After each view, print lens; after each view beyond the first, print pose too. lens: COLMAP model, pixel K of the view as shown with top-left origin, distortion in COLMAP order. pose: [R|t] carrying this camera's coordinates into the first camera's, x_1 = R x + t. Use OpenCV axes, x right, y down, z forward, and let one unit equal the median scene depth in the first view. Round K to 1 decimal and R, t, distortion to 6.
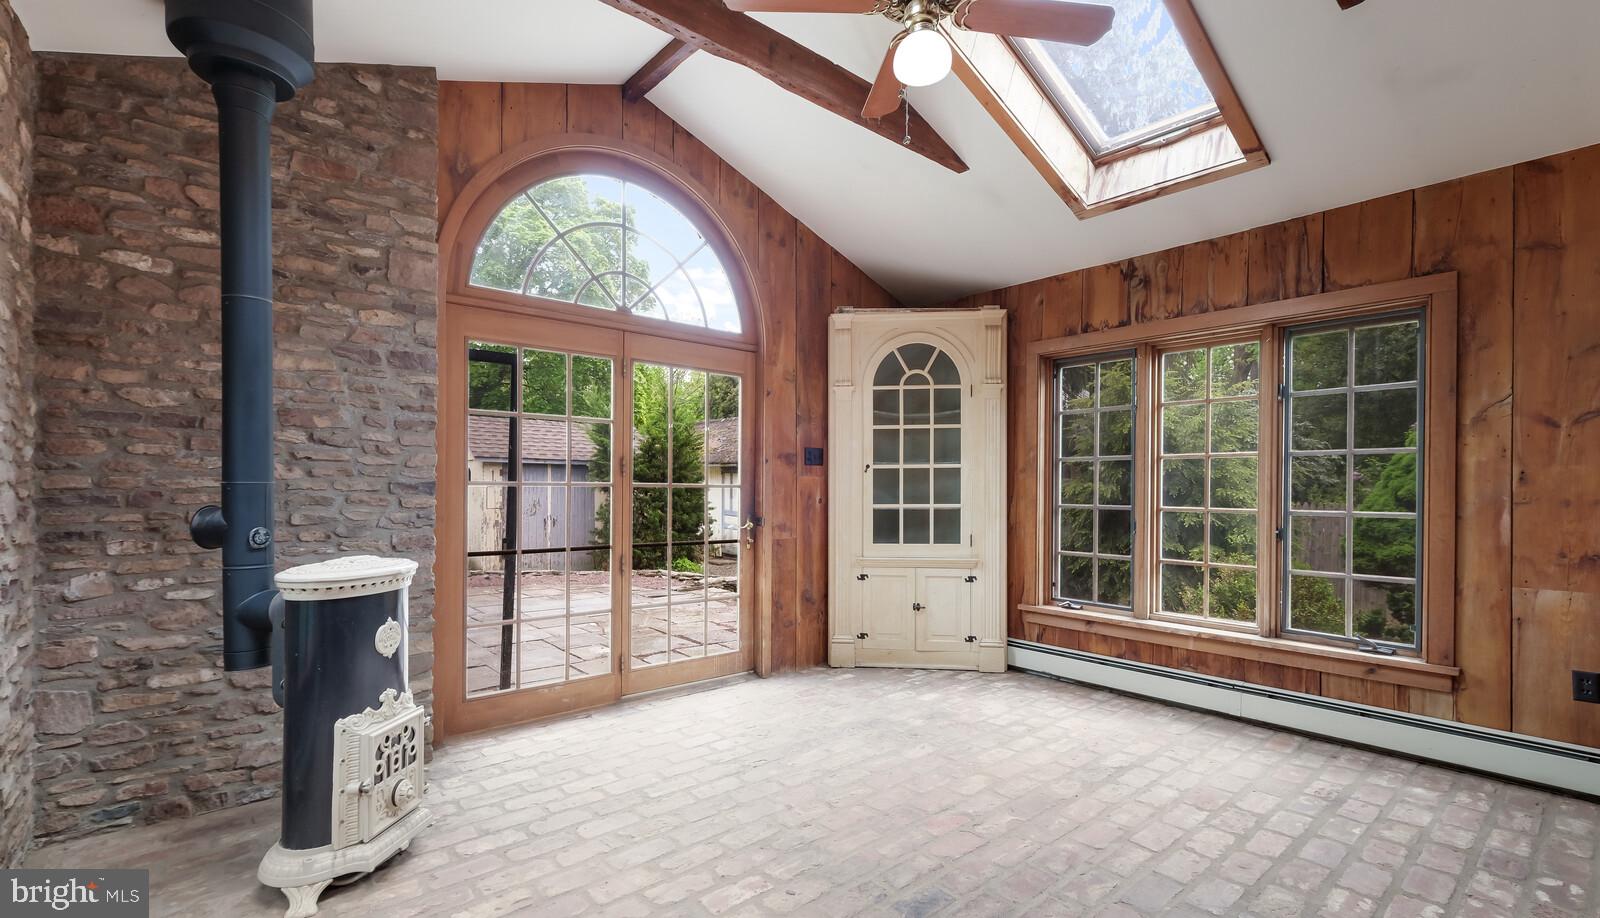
lens RADIAL K [[705.2, 0, 784.2], [0, 705.2, 489.9], [0, 0, 1]] dist [0.013531, -0.000237]
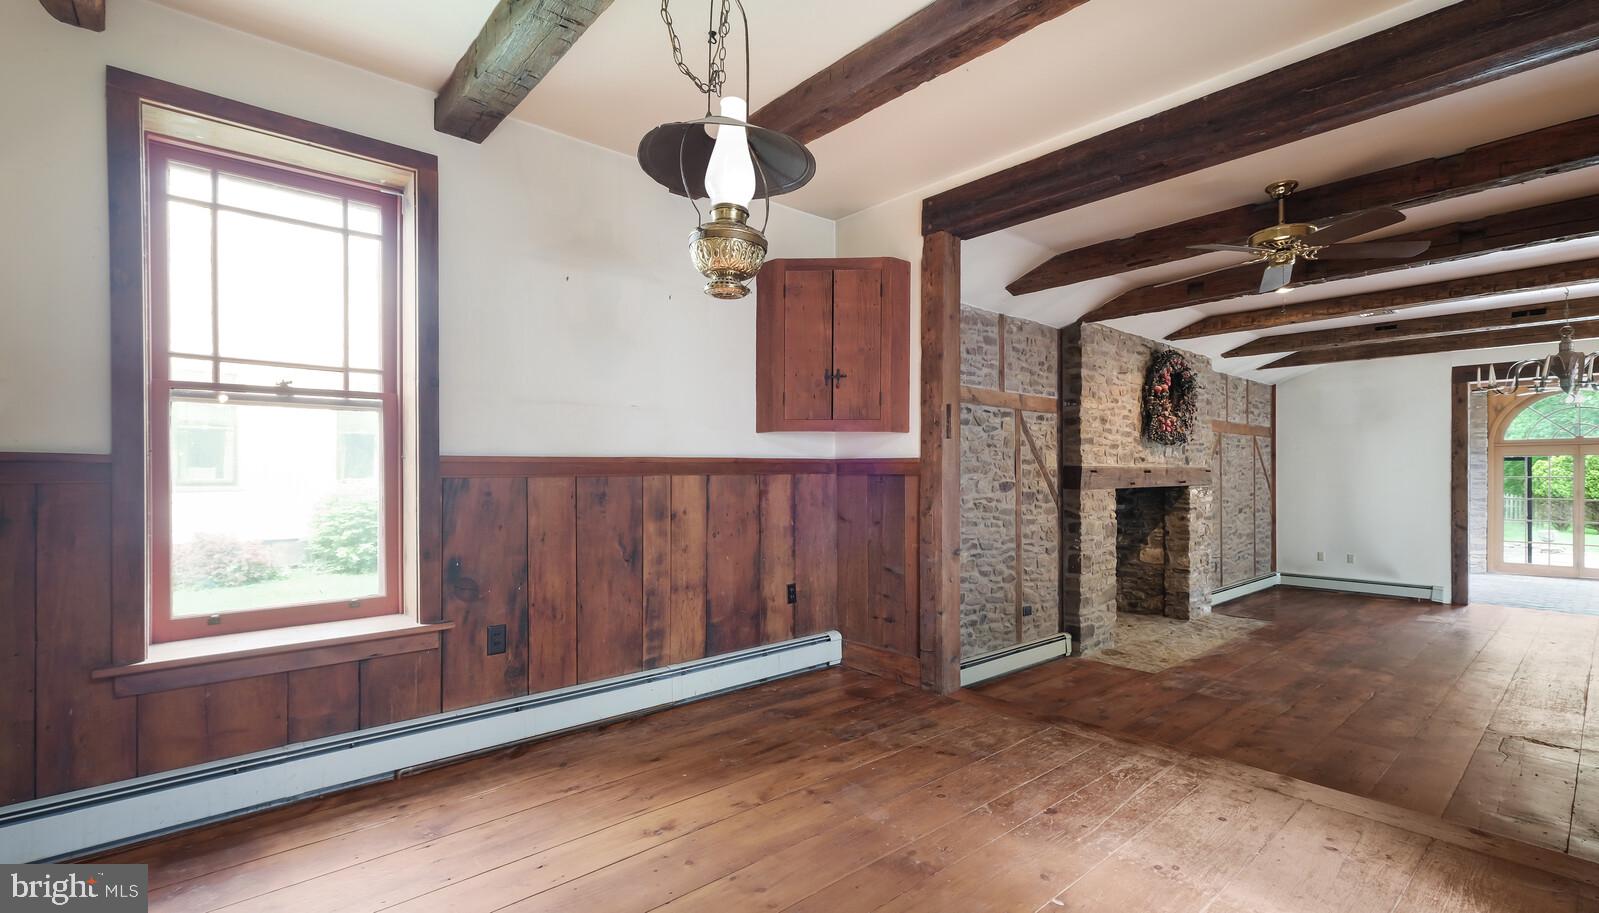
lens RADIAL K [[713.1, 0, 798.2], [0, 713.1, 477.5], [0, 0, 1]] dist [0.010531, -0.000192]
pose [[0.022687, -0.005994, -0.999725, 2.450413], [-0.005339, 0.999967, -0.006117, -0.061284], [0.999728, 0.005477, 0.022654, -2.060231]]
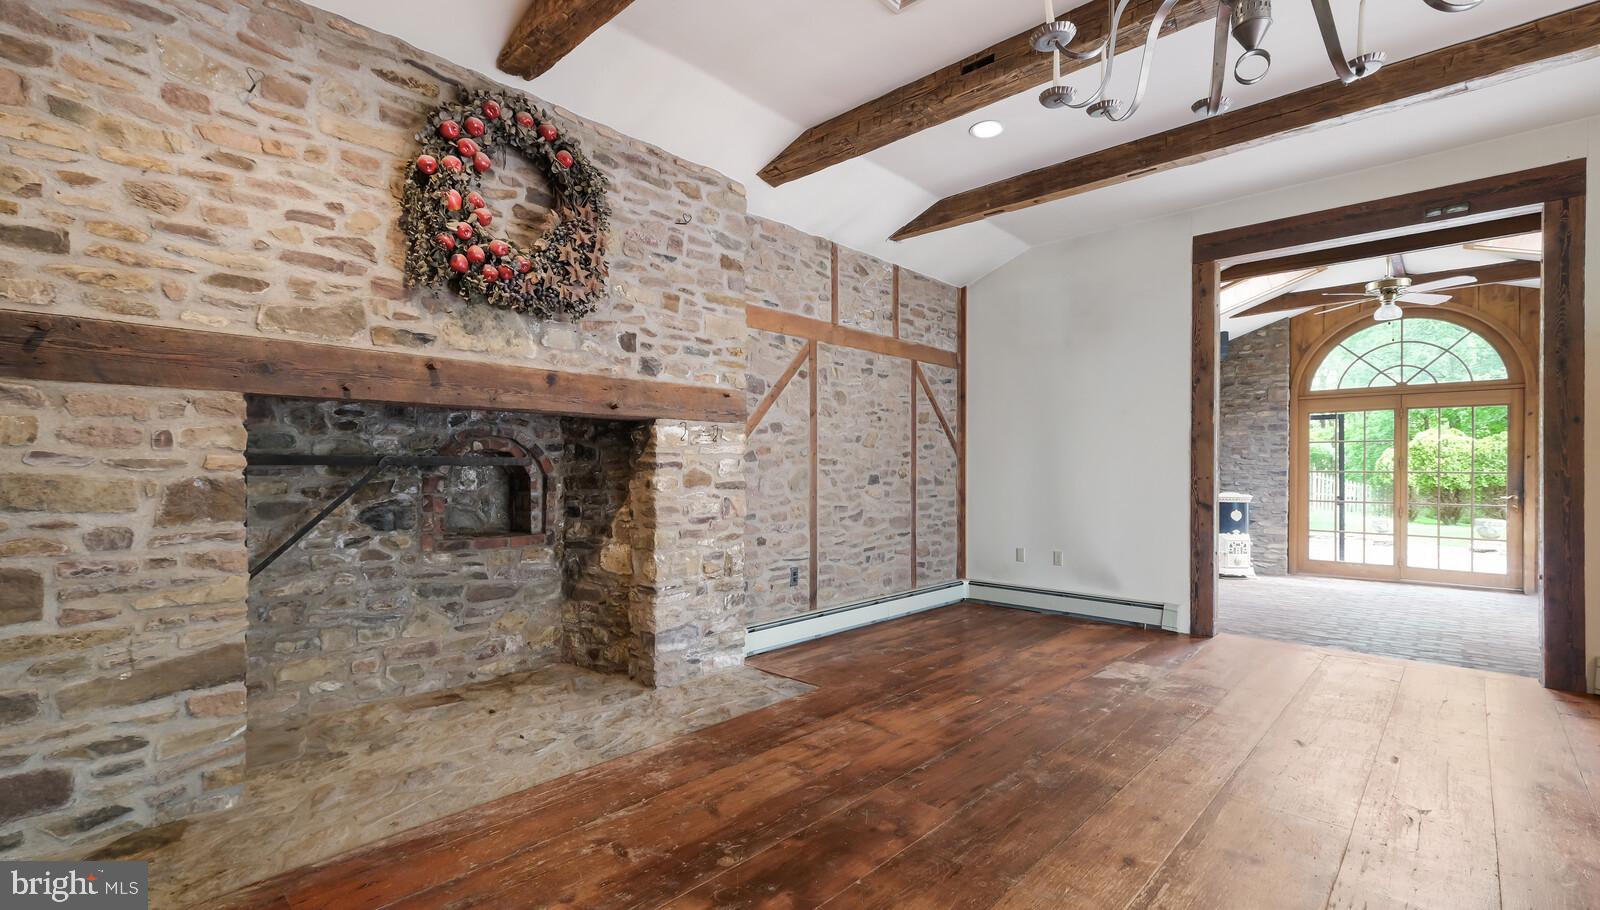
lens RADIAL K [[700.3, 0, 793.3], [0, 700.3, 471.2], [0, 0, 1]] dist [0.010674, 0.000760]
pose [[0.110639, -0.006863, -0.993837, 1.495775], [-0.008376, 0.999934, -0.007837, 0.019866], [0.993825, 0.009192, 0.110574, -0.881721]]
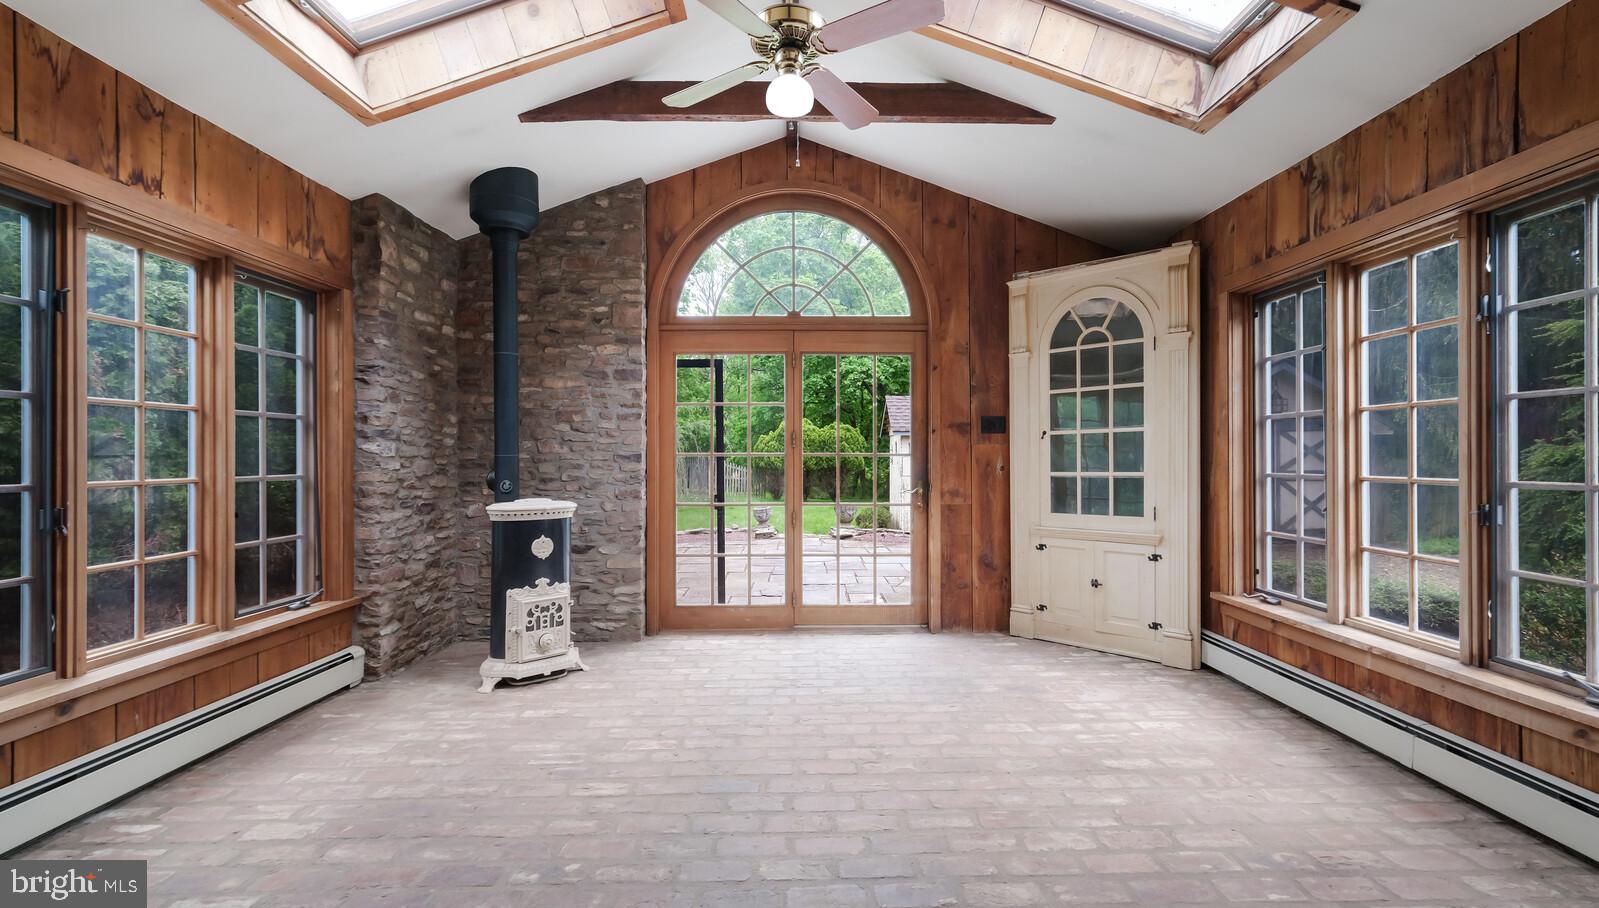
lens RADIAL K [[701.0, 0, 818.6], [0, 701.0, 453.5], [0, 0, 1]] dist [0.006664, -0.000053]
pose [[0.779961, -0.012181, -0.625710, 0.554497], [0.005226, 0.999902, -0.012950, 0.006784], [0.625806, 0.006830, 0.779949, 0.063263]]
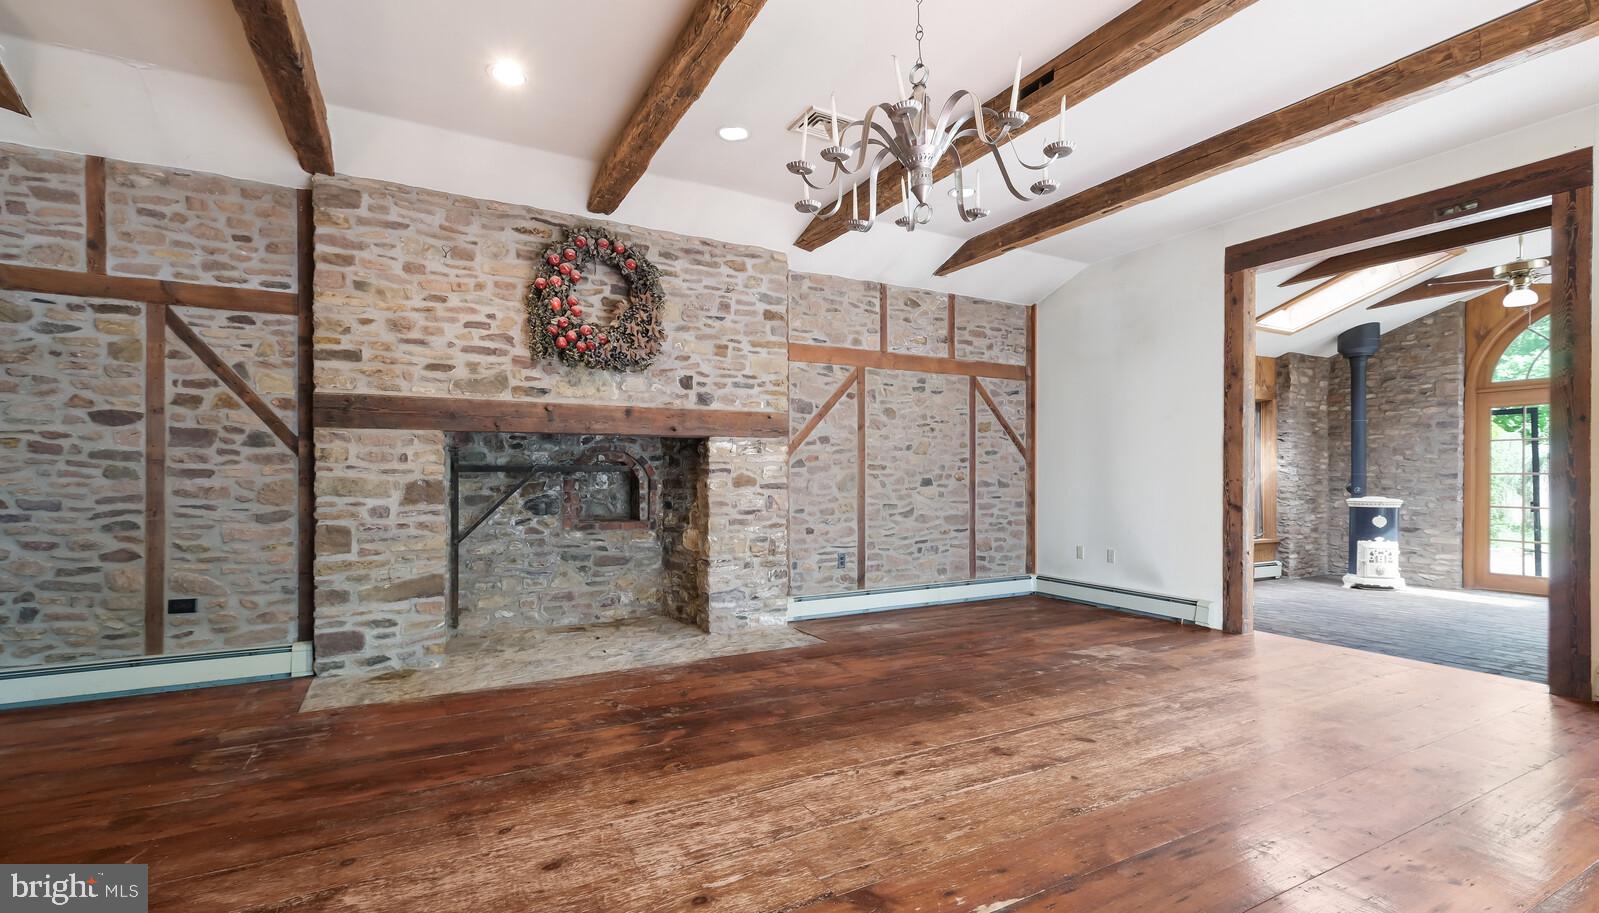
lens RADIAL K [[704.1, 0, 794.3], [0, 704.1, 478.2], [0, 0, 1]] dist [0.006465, 0.000137]
pose [[-0.203864, -0.004377, -0.978990, 1.775224], [-0.007576, 0.999967, -0.002893, 0.022218], [0.978970, 0.006827, -0.203890, -0.544260]]
